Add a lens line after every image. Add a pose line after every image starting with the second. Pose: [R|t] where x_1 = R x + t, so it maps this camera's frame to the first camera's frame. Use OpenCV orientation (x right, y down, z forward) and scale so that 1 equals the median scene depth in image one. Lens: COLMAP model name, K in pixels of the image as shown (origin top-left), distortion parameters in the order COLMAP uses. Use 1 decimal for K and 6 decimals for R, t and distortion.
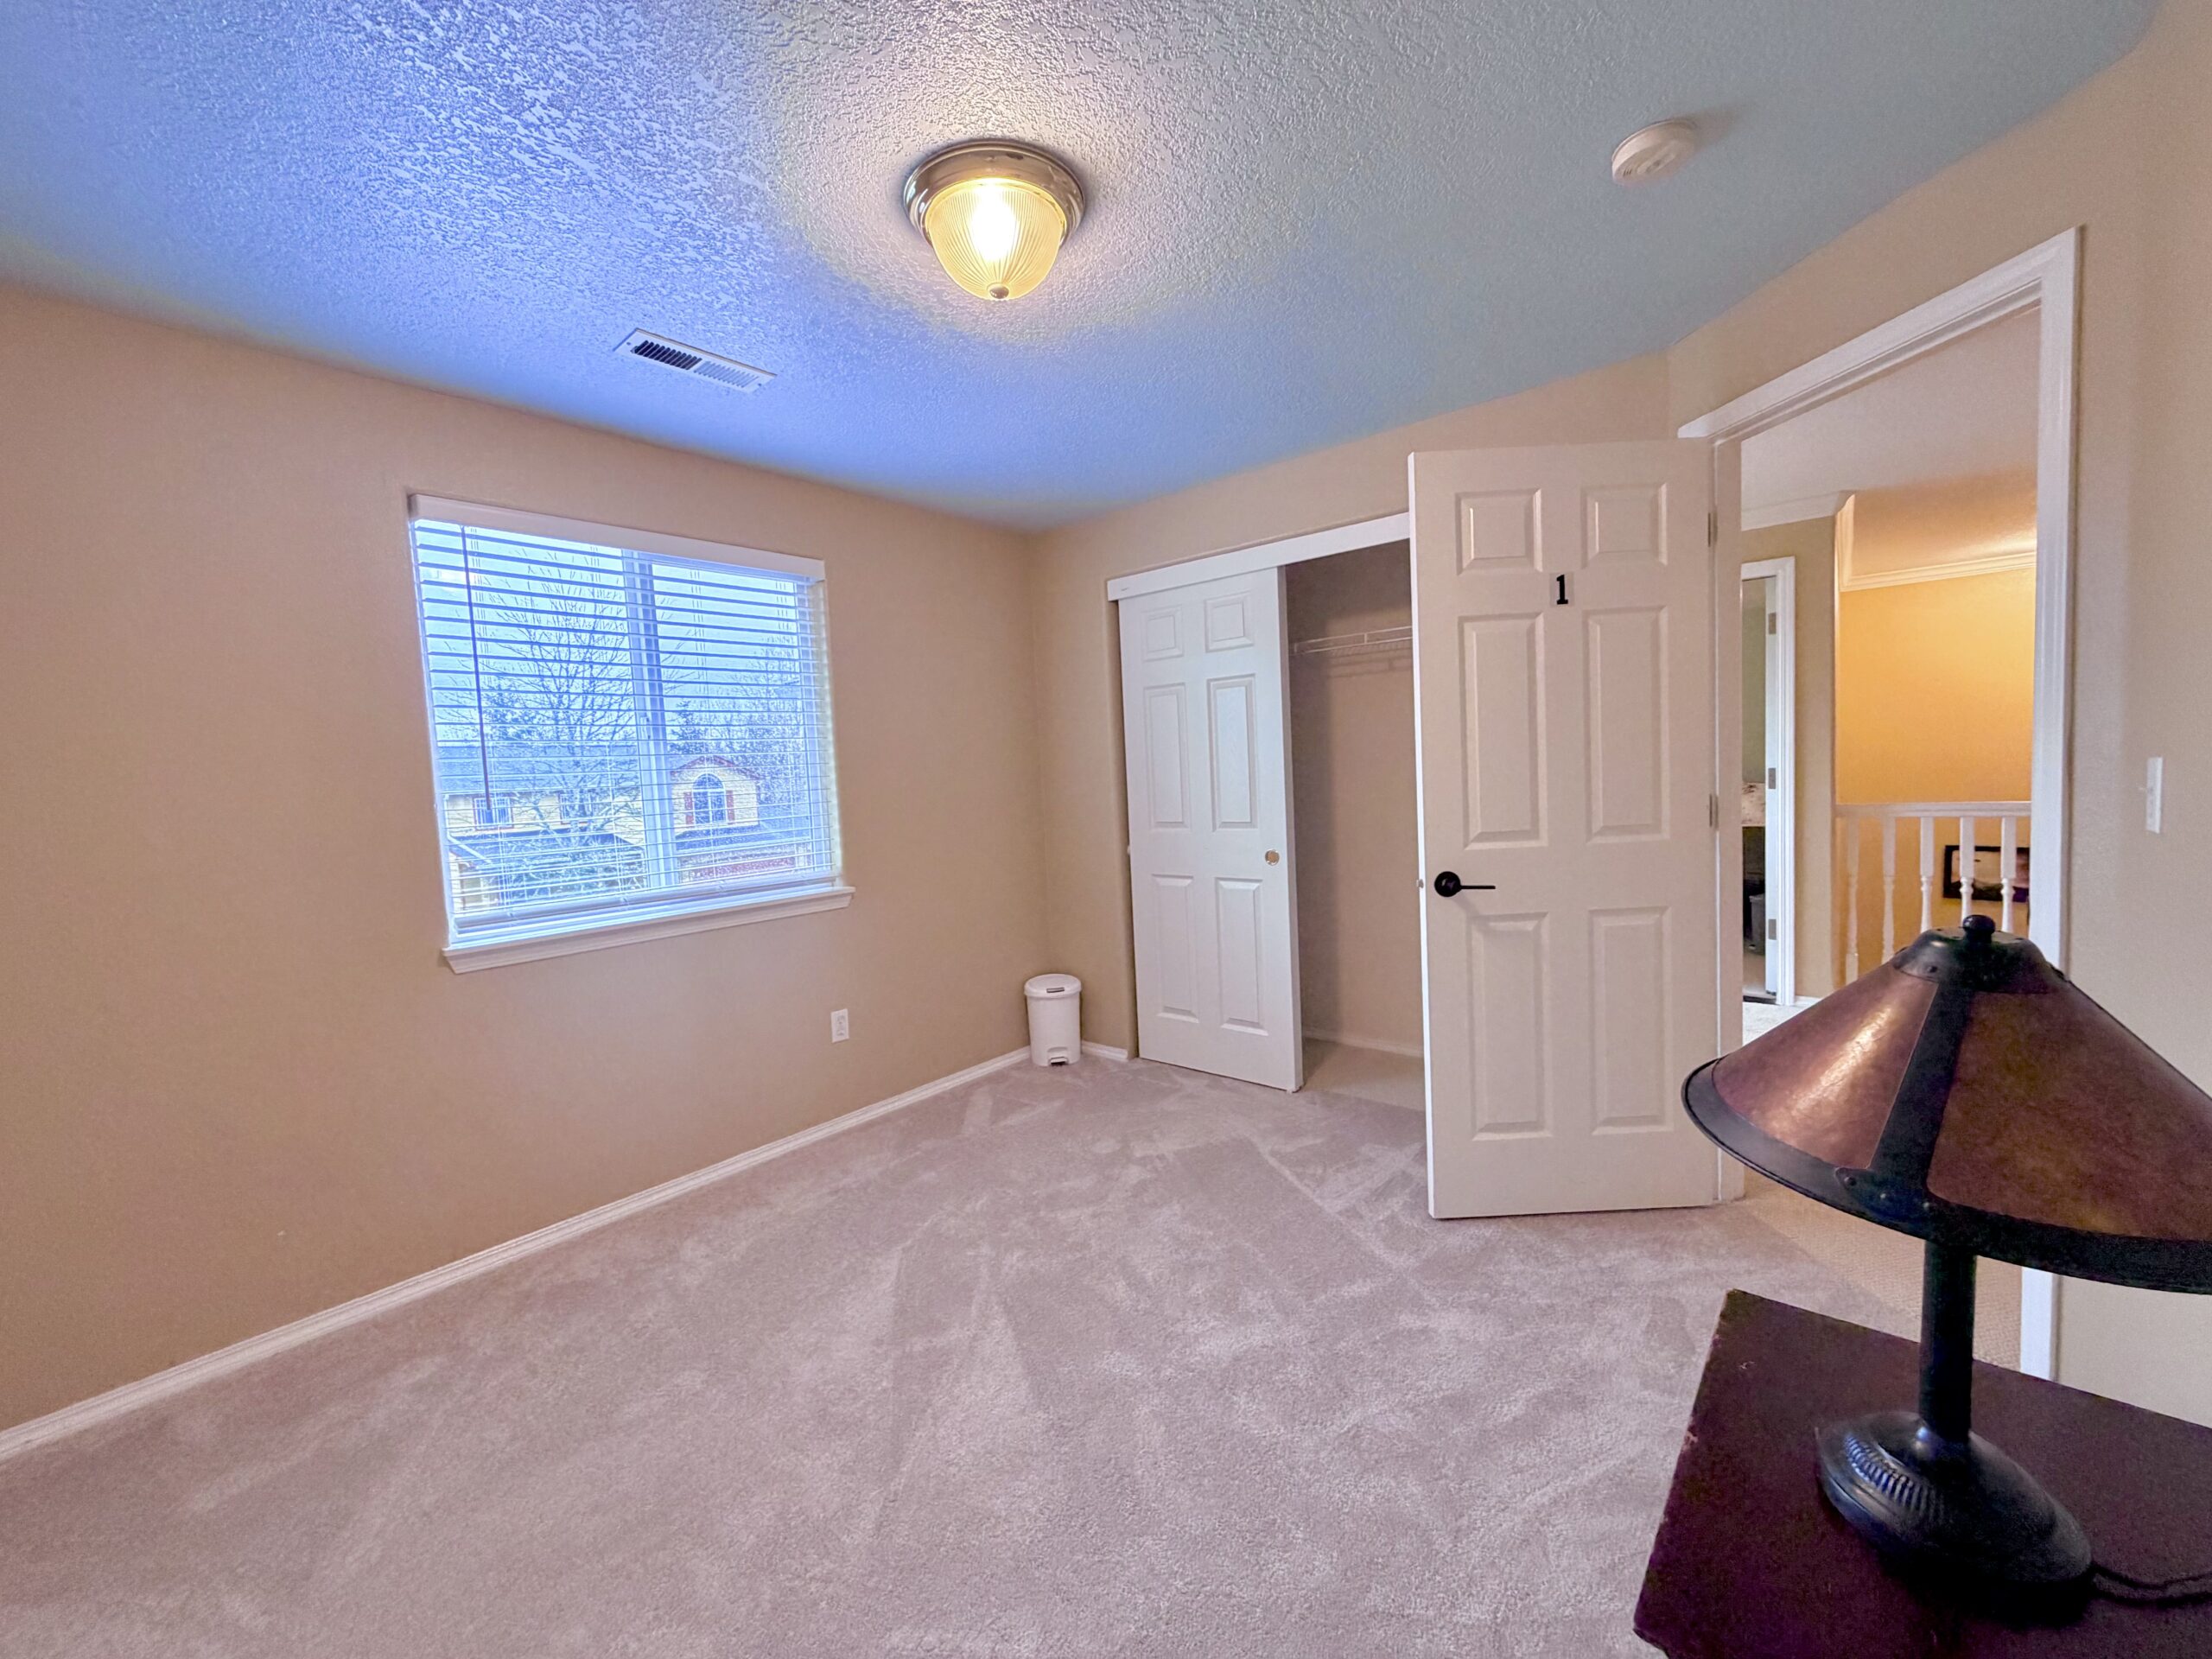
lens RADIAL K [[882.9, 0, 1100.2], [0, 882.9, 830.3], [0, 0, 1]] dist [0.008785, -0.000258]
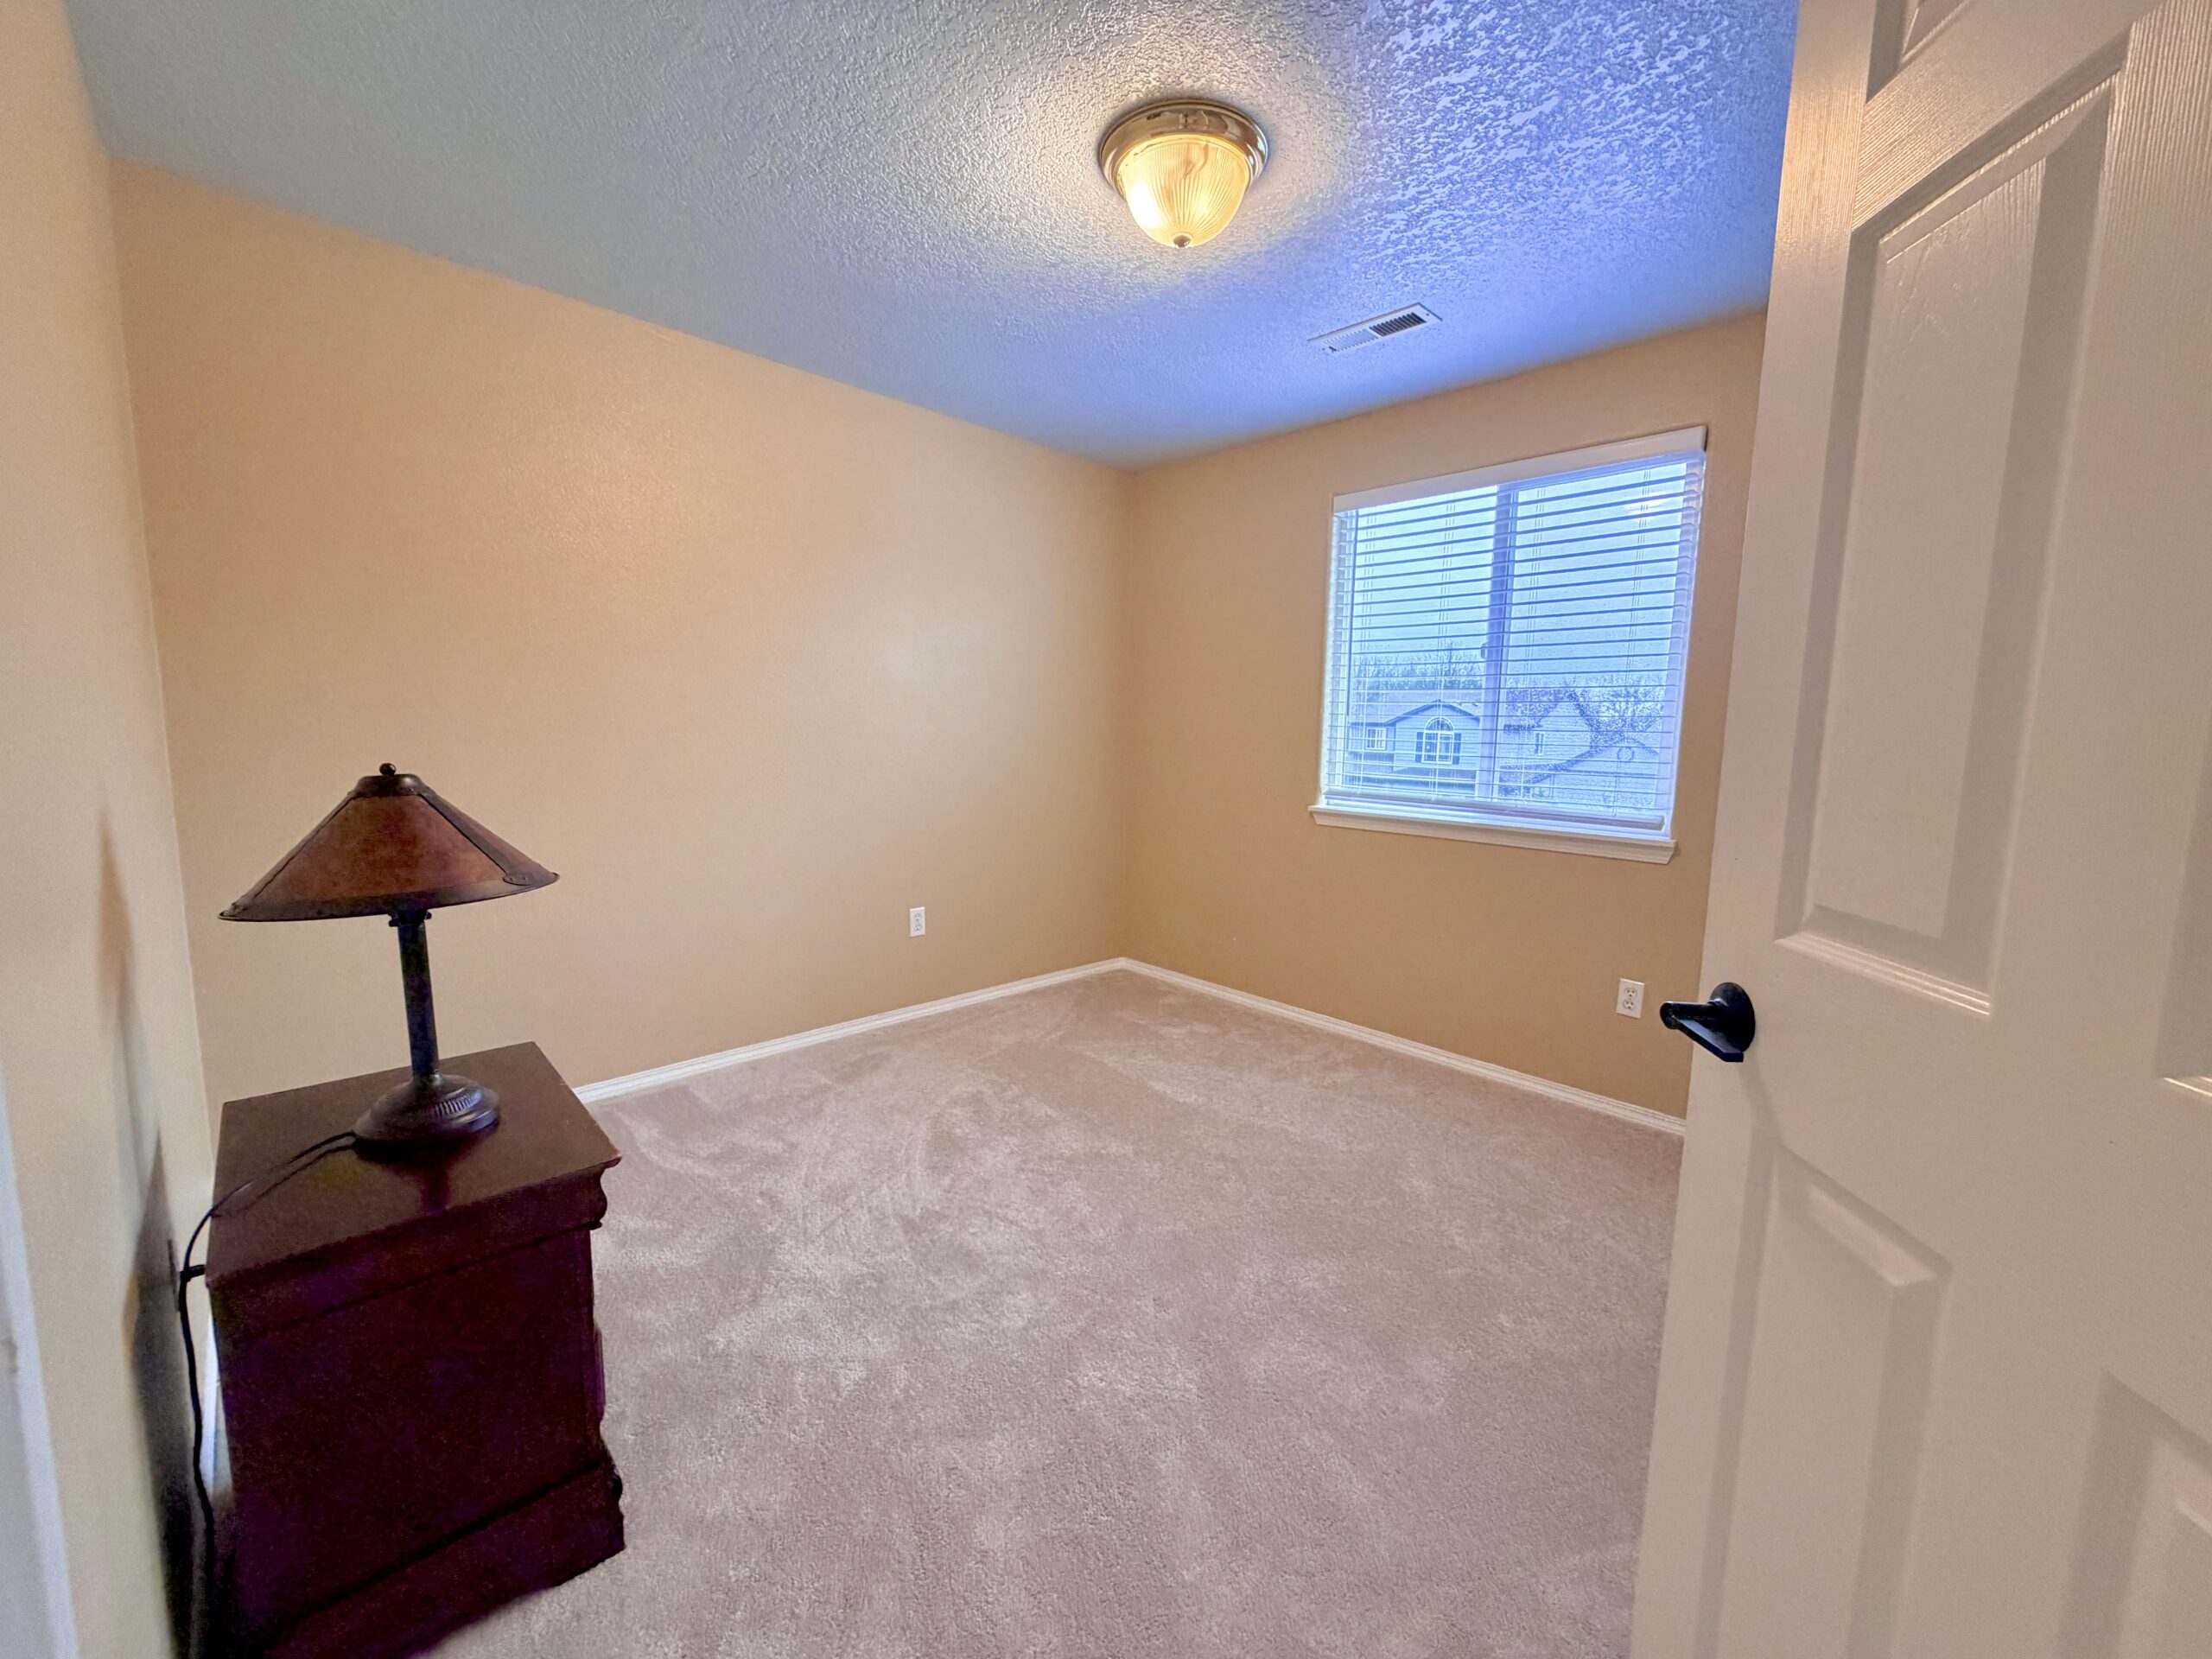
lens RADIAL K [[882.9, 0, 1100.2], [0, 882.9, 830.3], [0, 0, 1]] dist [0.008785, -0.000258]
pose [[-0.090136, 0.167236, -0.981788, 0.764766], [-0.082362, 0.981172, 0.174693, -0.058843], [0.992518, 0.096608, -0.074665, 0.745612]]
